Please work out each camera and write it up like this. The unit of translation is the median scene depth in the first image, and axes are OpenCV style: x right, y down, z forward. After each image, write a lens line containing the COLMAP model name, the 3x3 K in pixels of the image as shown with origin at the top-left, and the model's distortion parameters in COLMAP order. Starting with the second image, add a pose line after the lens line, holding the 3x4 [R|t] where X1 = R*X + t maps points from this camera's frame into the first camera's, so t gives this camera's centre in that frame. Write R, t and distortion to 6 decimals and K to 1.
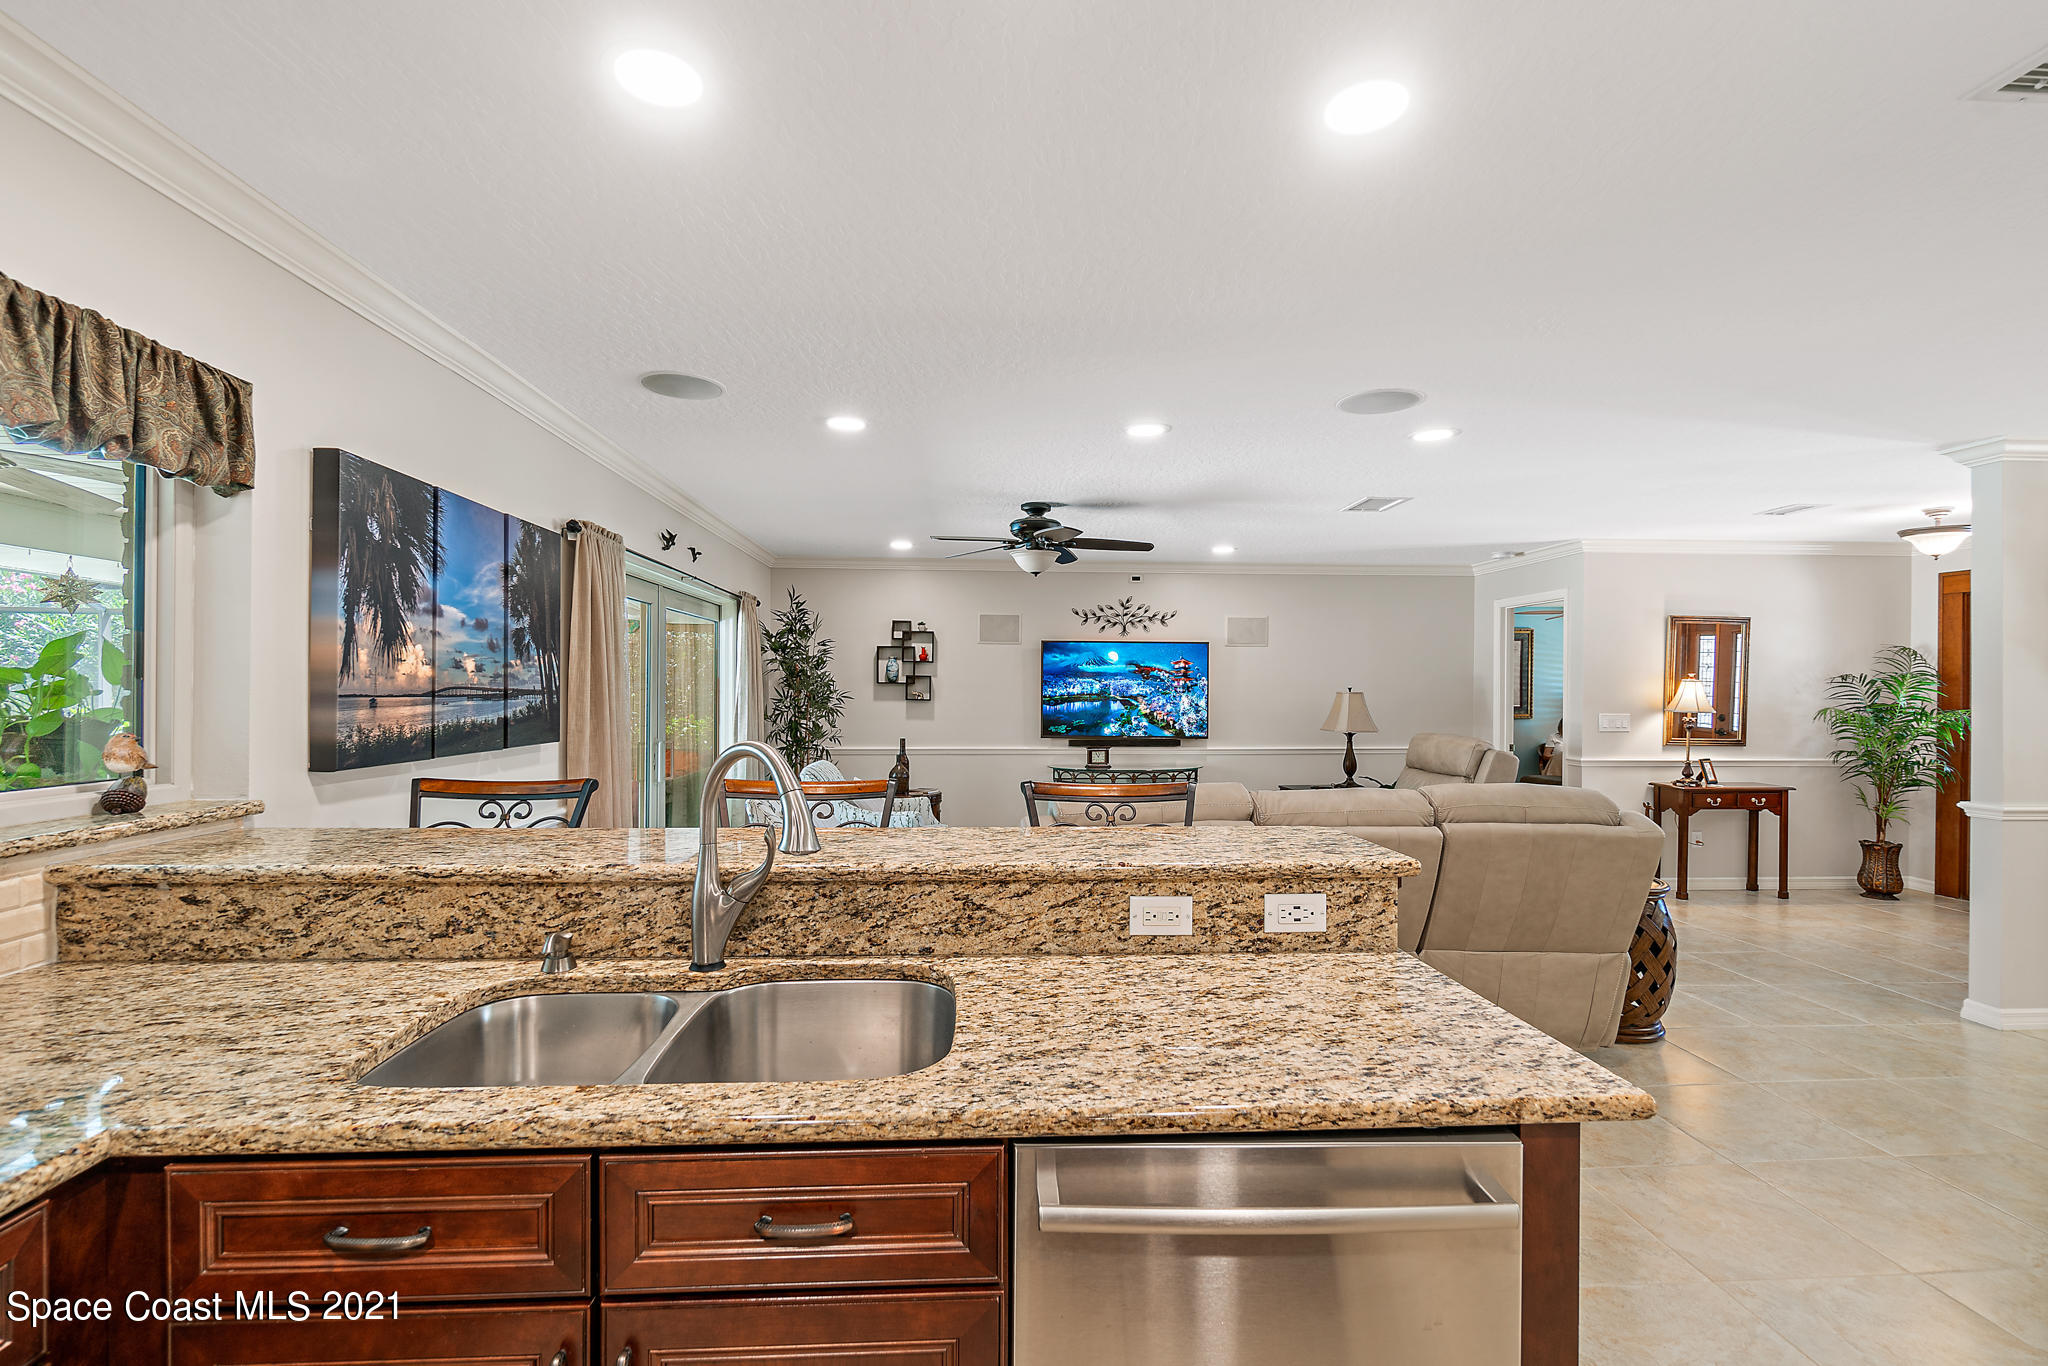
lens RADIAL K [[904.5, 0, 1019.4], [0, 904.5, 693.1], [0, 0, 1]] dist [-0.007931, -0.000149]
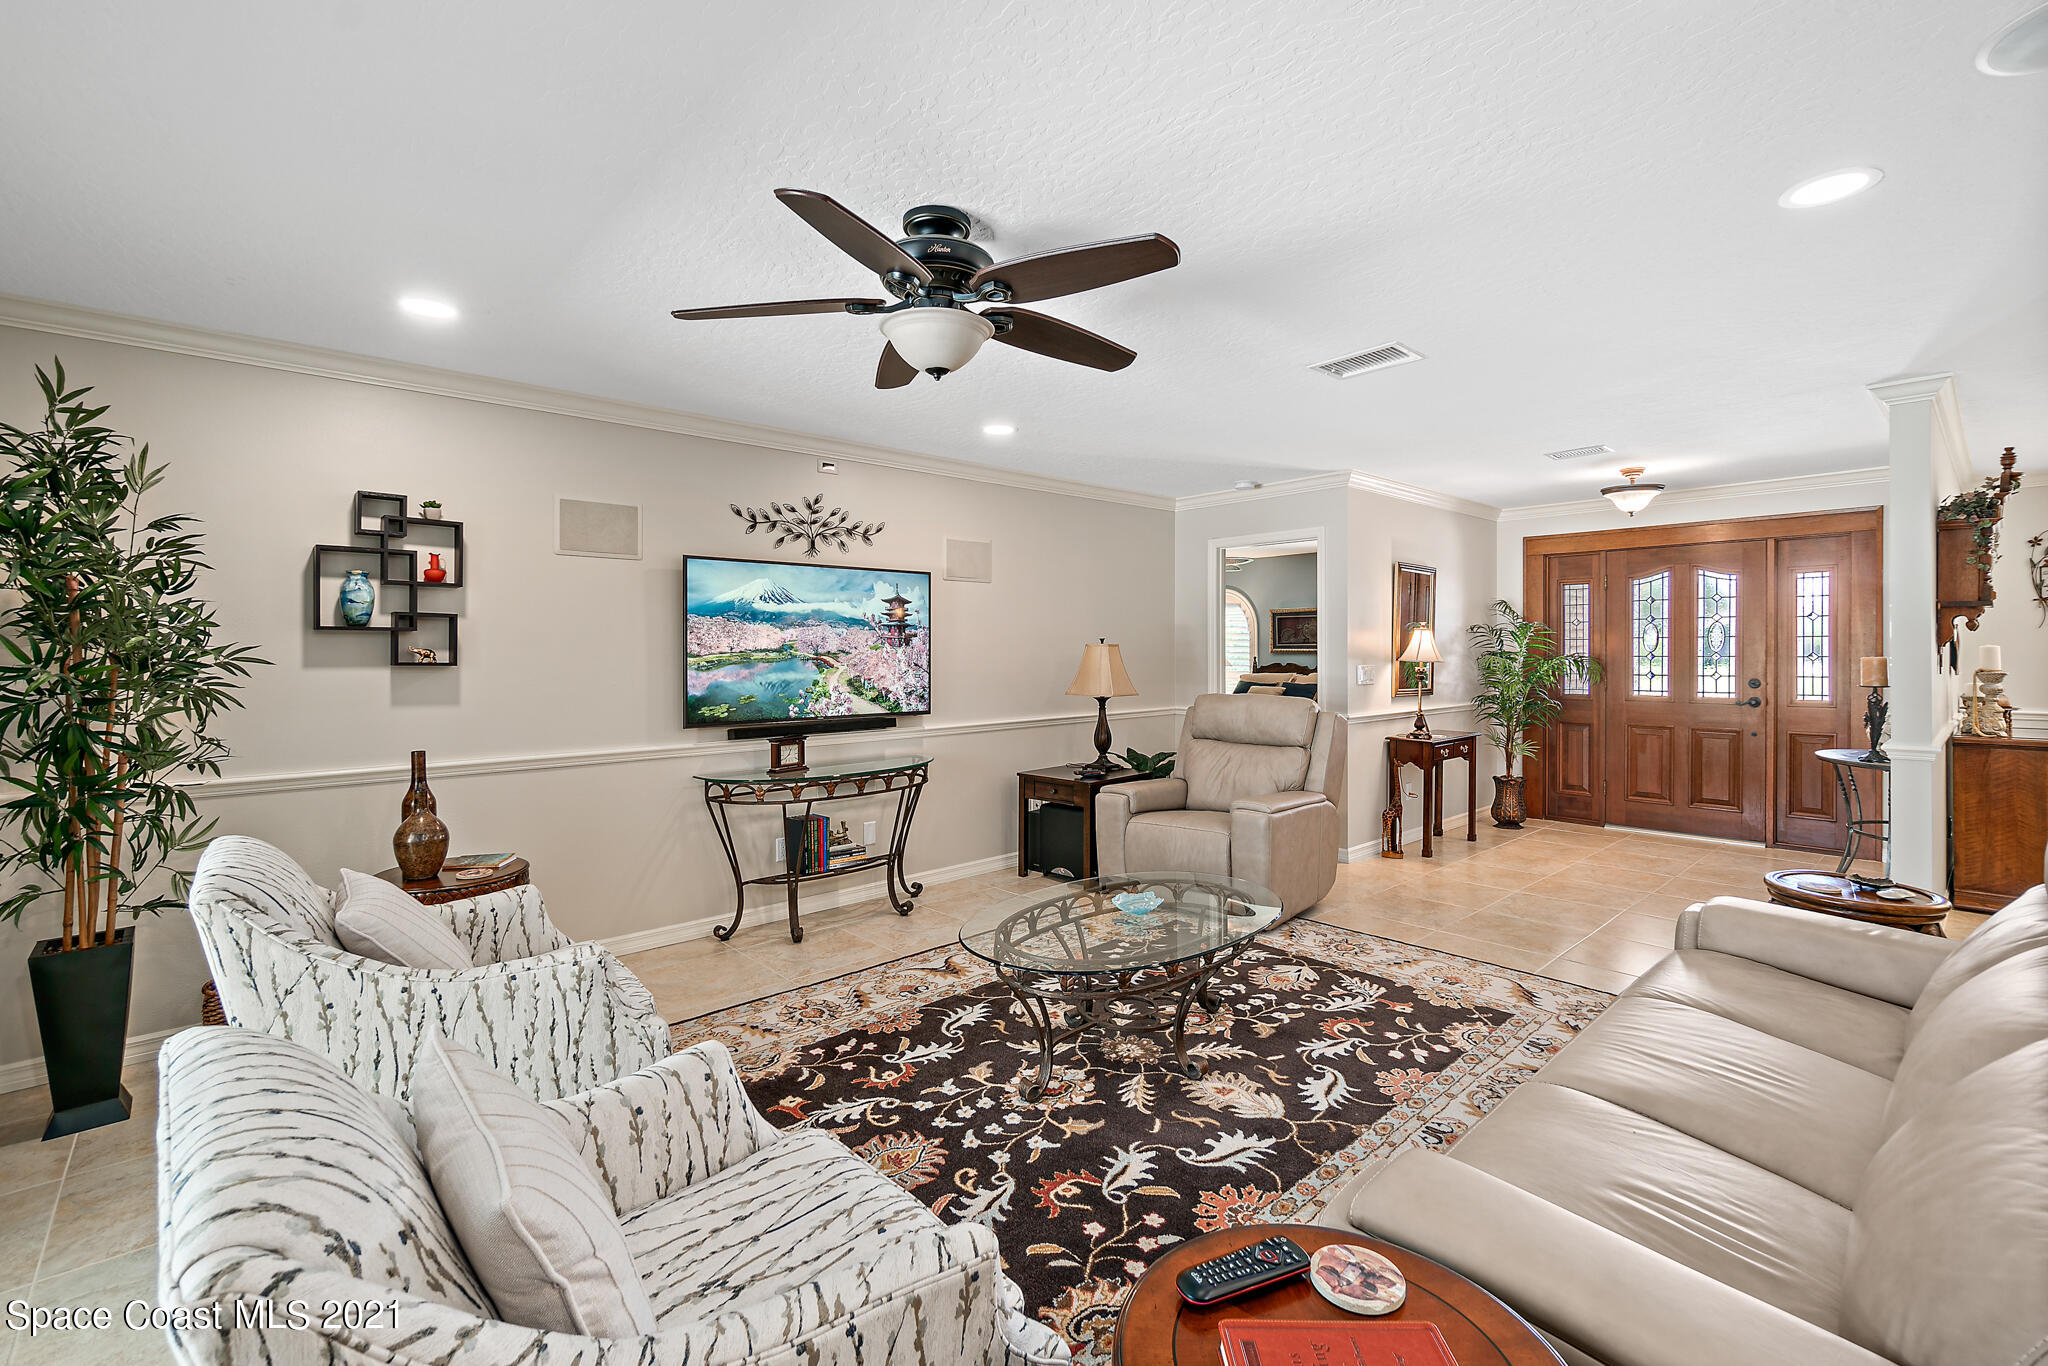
lens RADIAL K [[882.7, 0, 1010.5], [0, 882.7, 653.9], [0, 0, 1]] dist [0.000613, 0.000134]
pose [[0.784734, -0.010238, 0.619749, -0.169074], [0.013040, 0.999915, 0.000006, 0.006568], [-0.619696, 0.008077, 0.784800, 0.475936]]
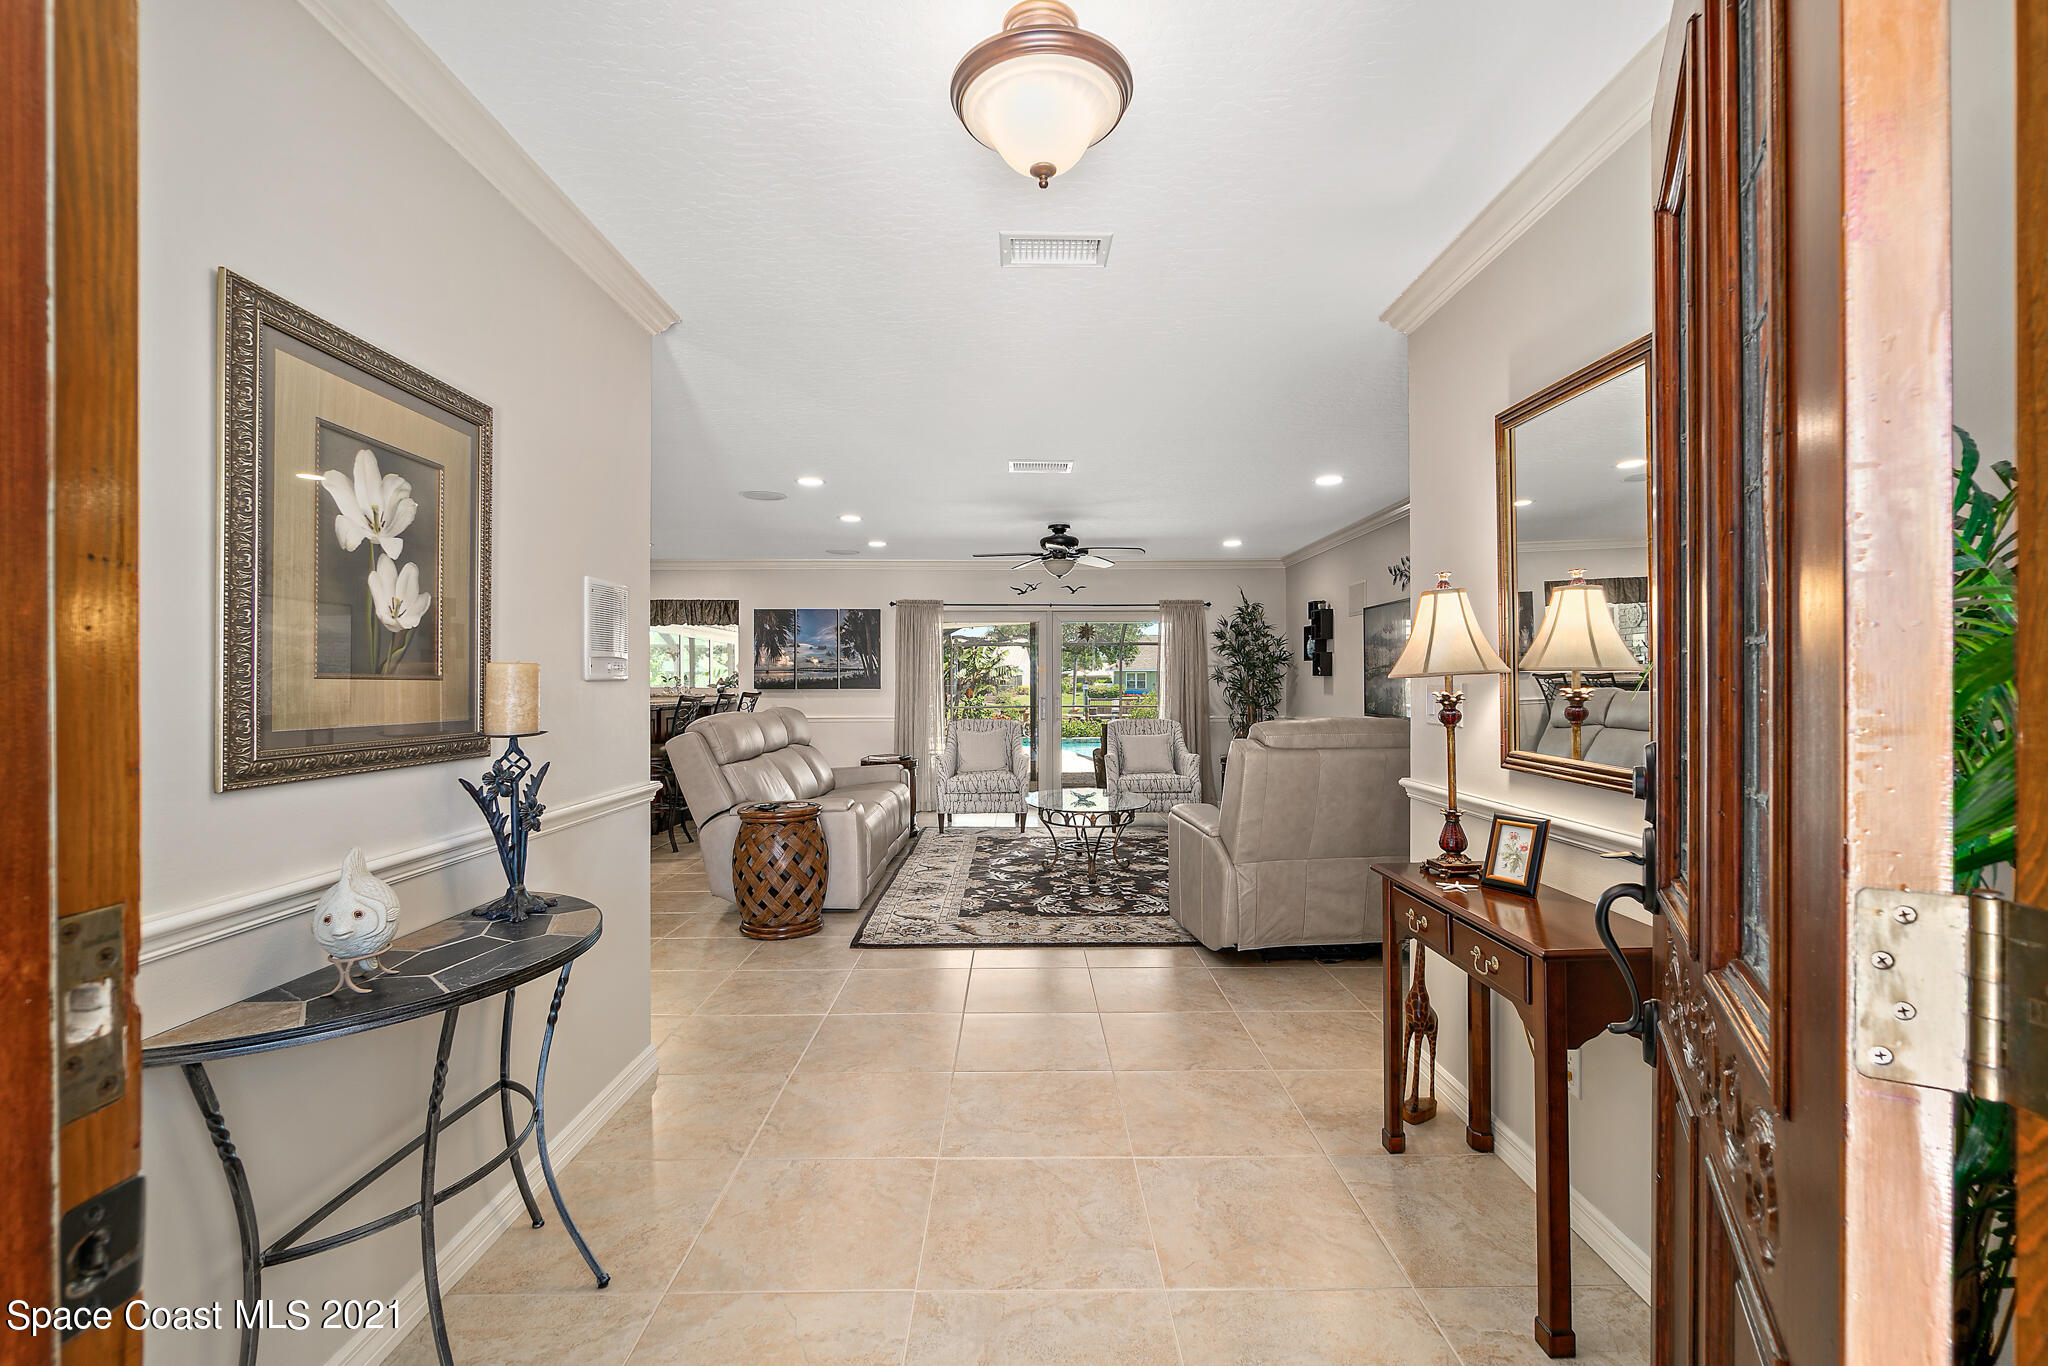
lens RADIAL K [[899.5, 0, 1020.9], [0, 899.5, 677.9], [0, 0, 1]] dist [-0.003164, -0.000575]
pose [[-0.056613, -0.014057, -0.998297, 1.012046], [-0.001032, 0.999901, -0.014021, 0.029290], [0.998396, 0.000237, -0.056622, 0.765592]]
